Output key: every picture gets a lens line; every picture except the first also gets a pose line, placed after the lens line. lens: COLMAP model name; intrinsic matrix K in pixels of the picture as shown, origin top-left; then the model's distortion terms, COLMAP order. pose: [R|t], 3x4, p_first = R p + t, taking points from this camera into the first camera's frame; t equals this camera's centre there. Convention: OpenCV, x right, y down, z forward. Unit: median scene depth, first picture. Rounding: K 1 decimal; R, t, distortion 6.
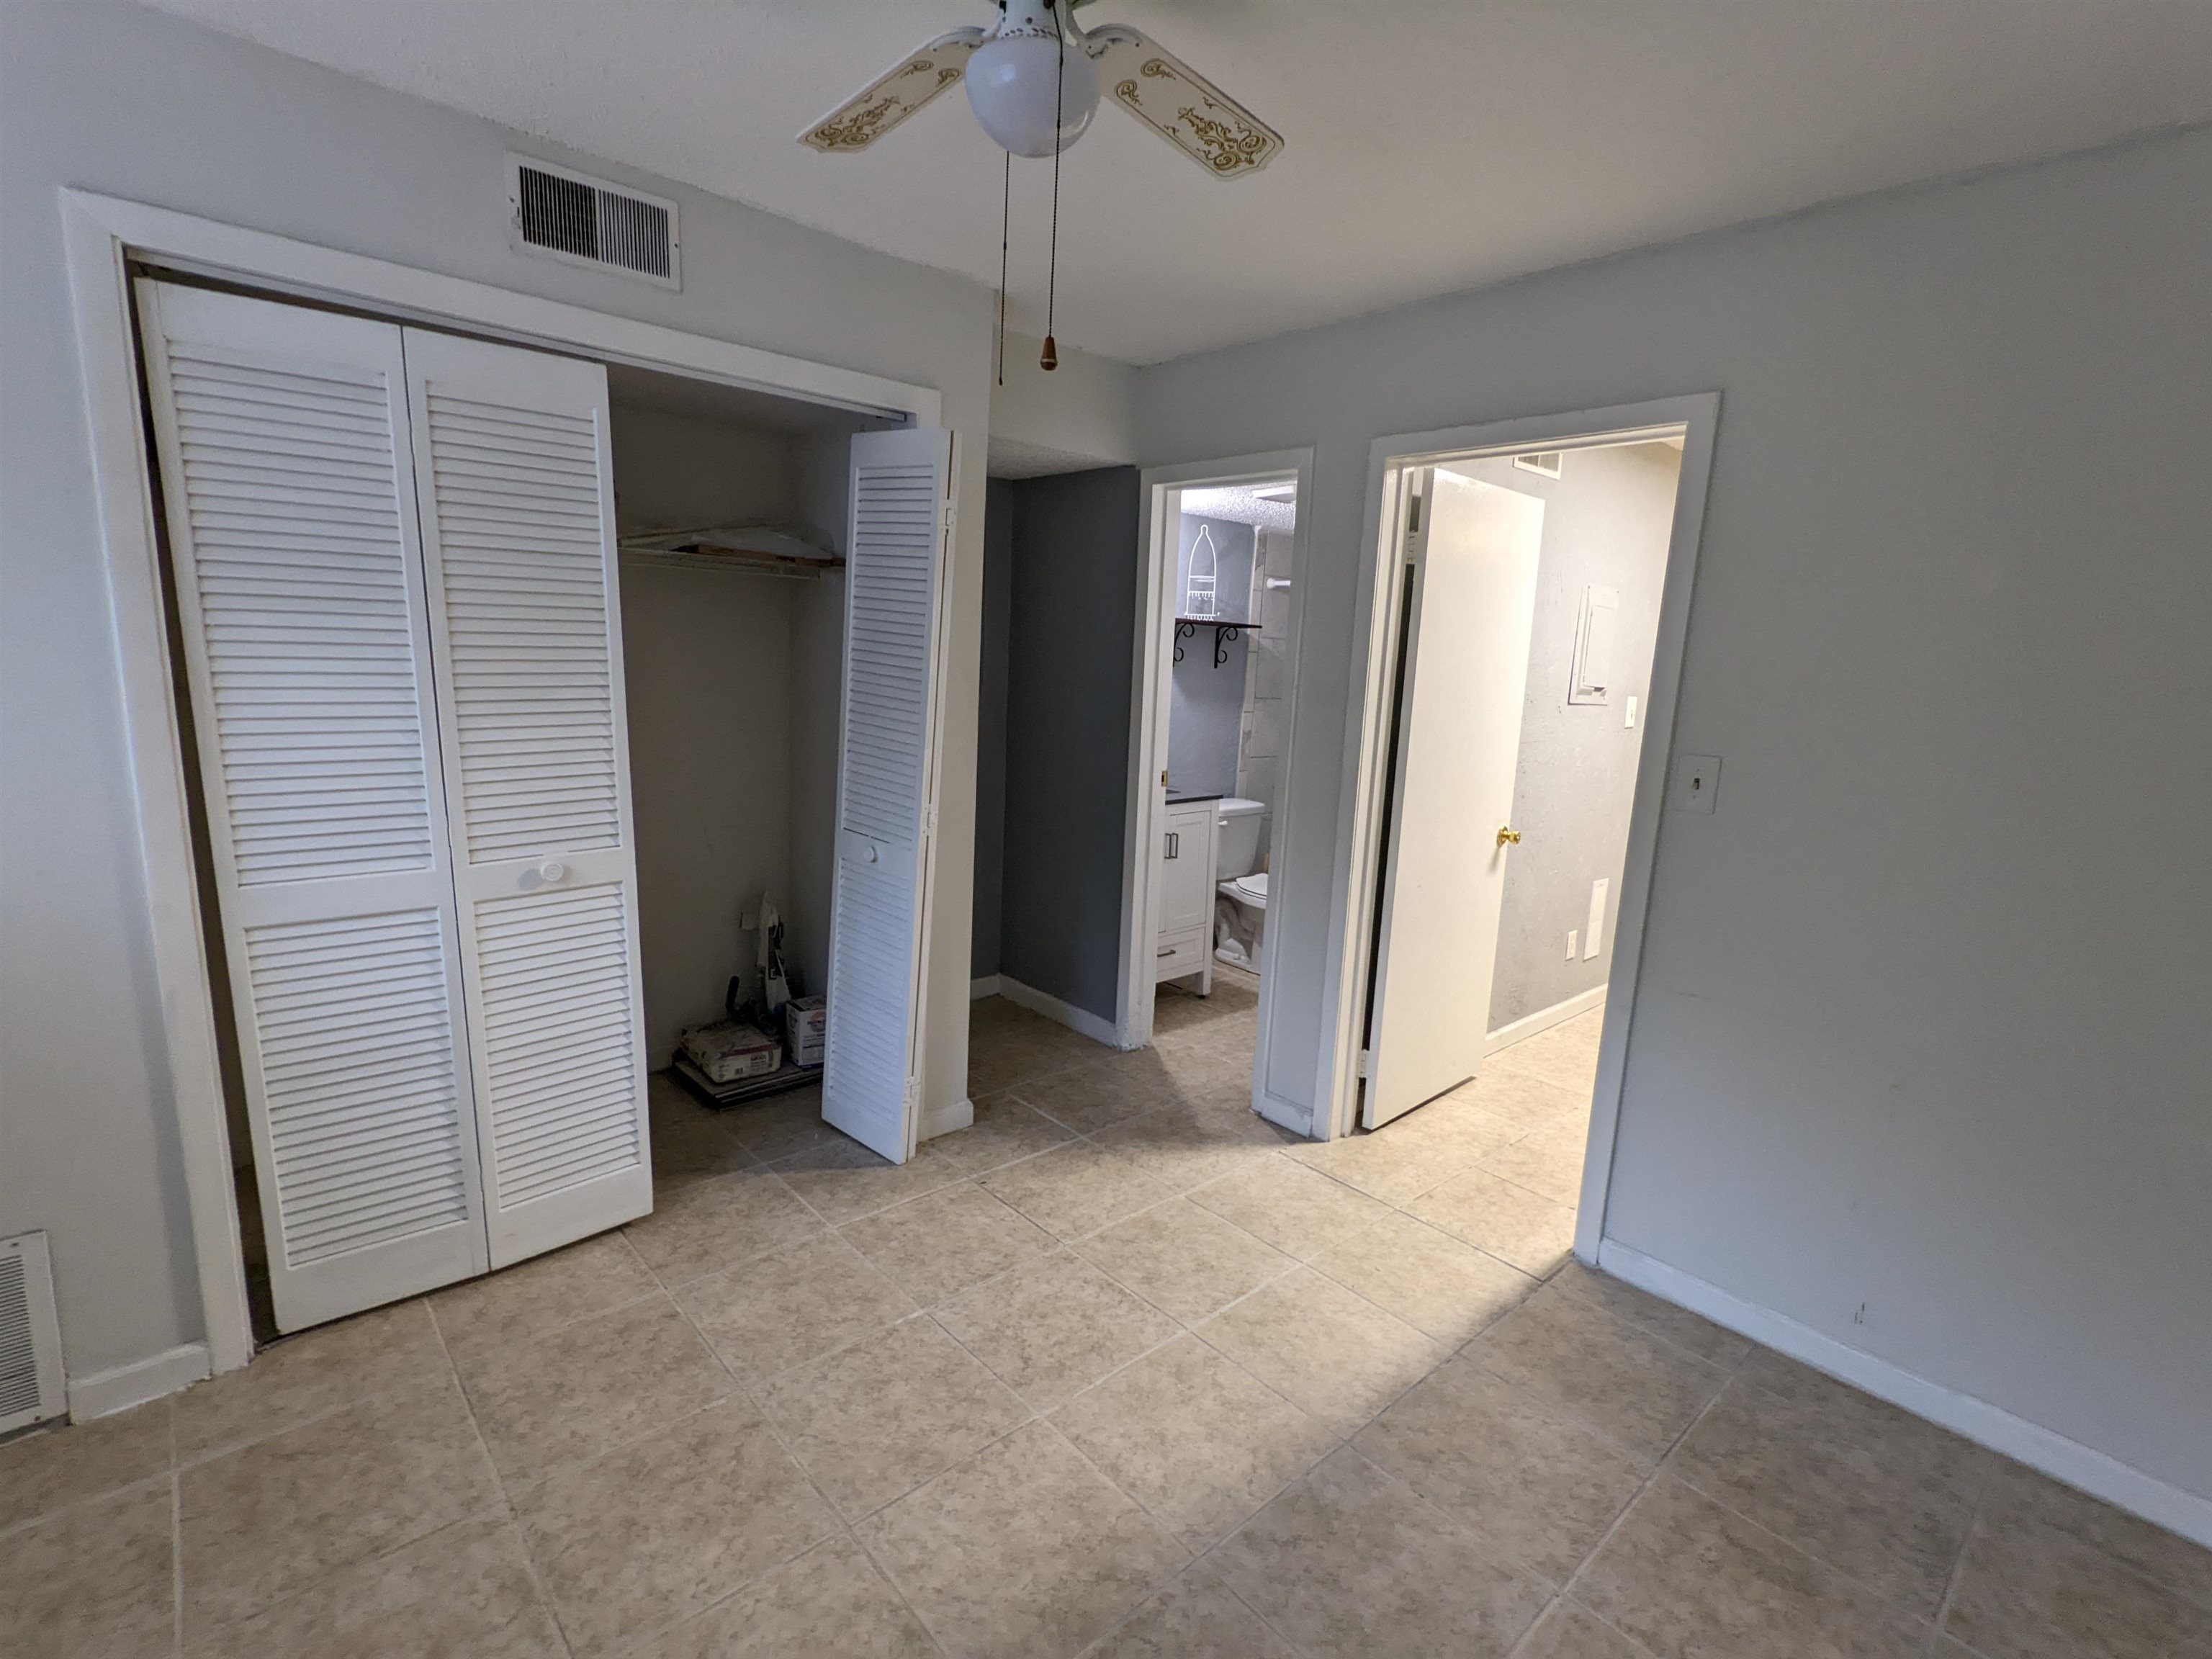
lens RADIAL K [[1044.1, 0, 1102.1], [0, 1044.1, 834.5], [0, 0, 1]] dist [0.003250, 0.000252]
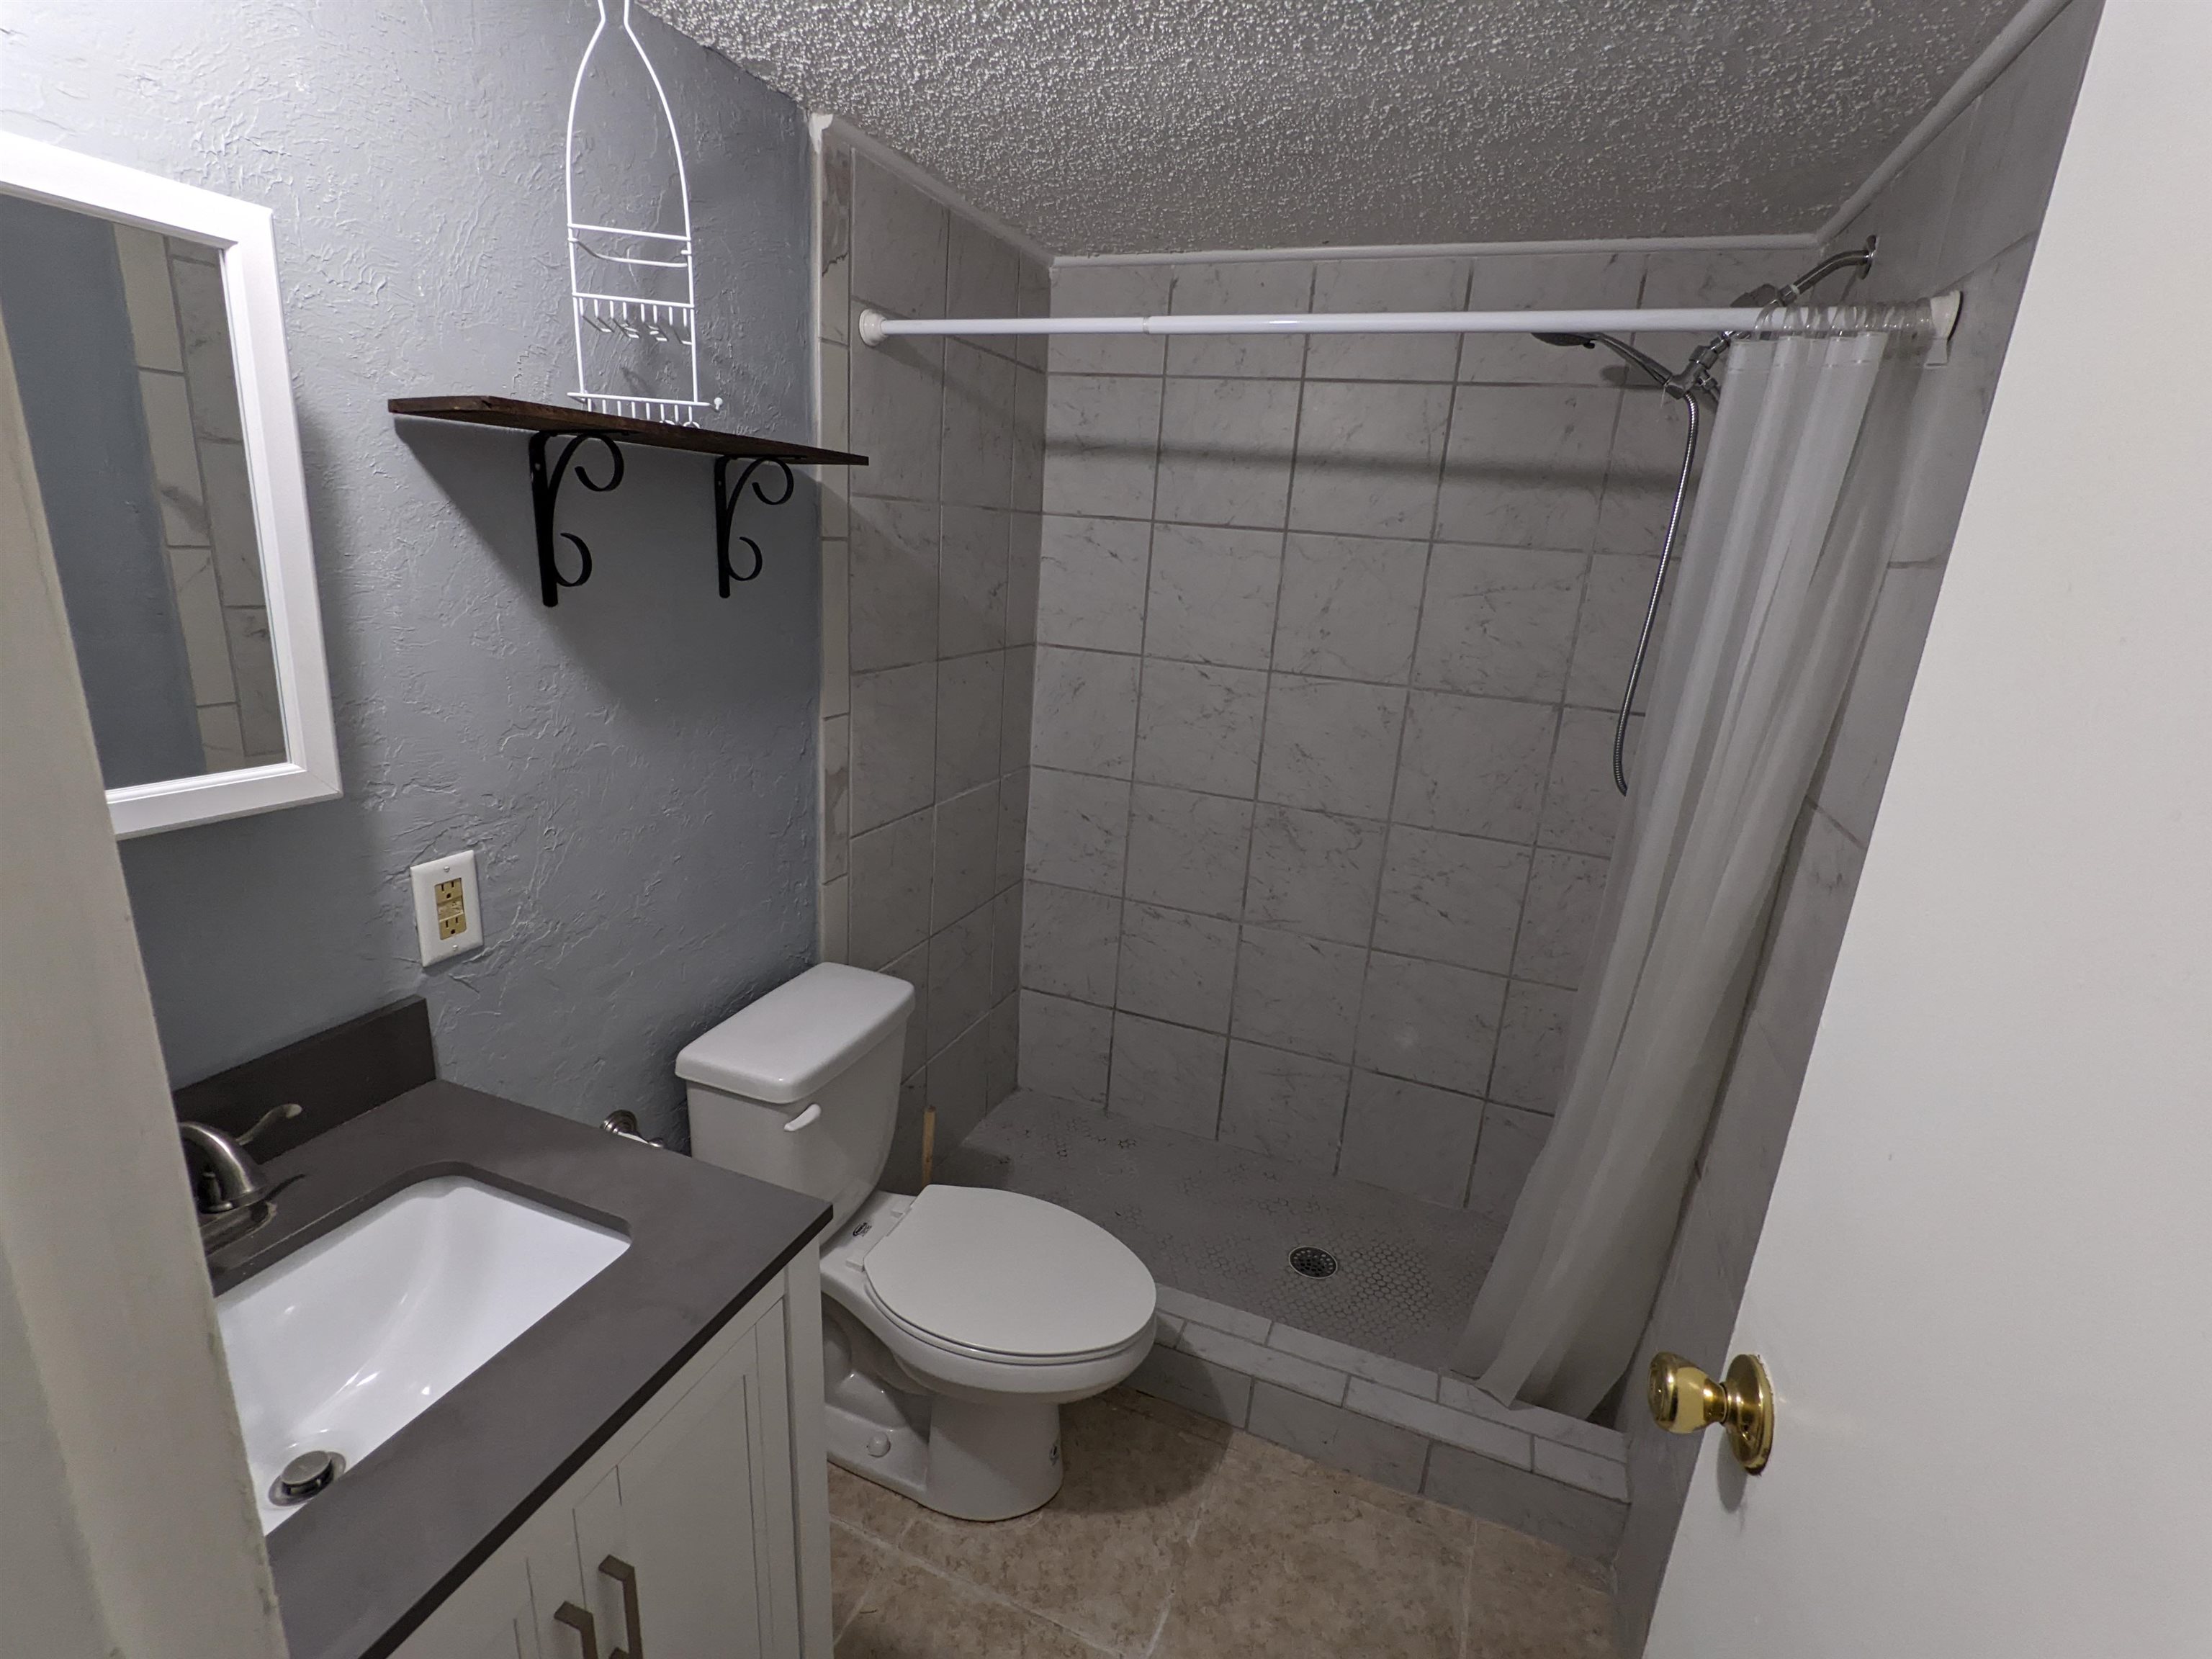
lens RADIAL K [[1044.1, 0, 1102.1], [0, 1044.1, 834.5], [0, 0, 1]] dist [0.003250, 0.000252]
pose [[0.897670, -0.109213, 0.426920, 0.068179], [0.048880, 0.987501, 0.149840, -0.127144], [-0.437948, -0.113639, 0.891789, 0.653947]]
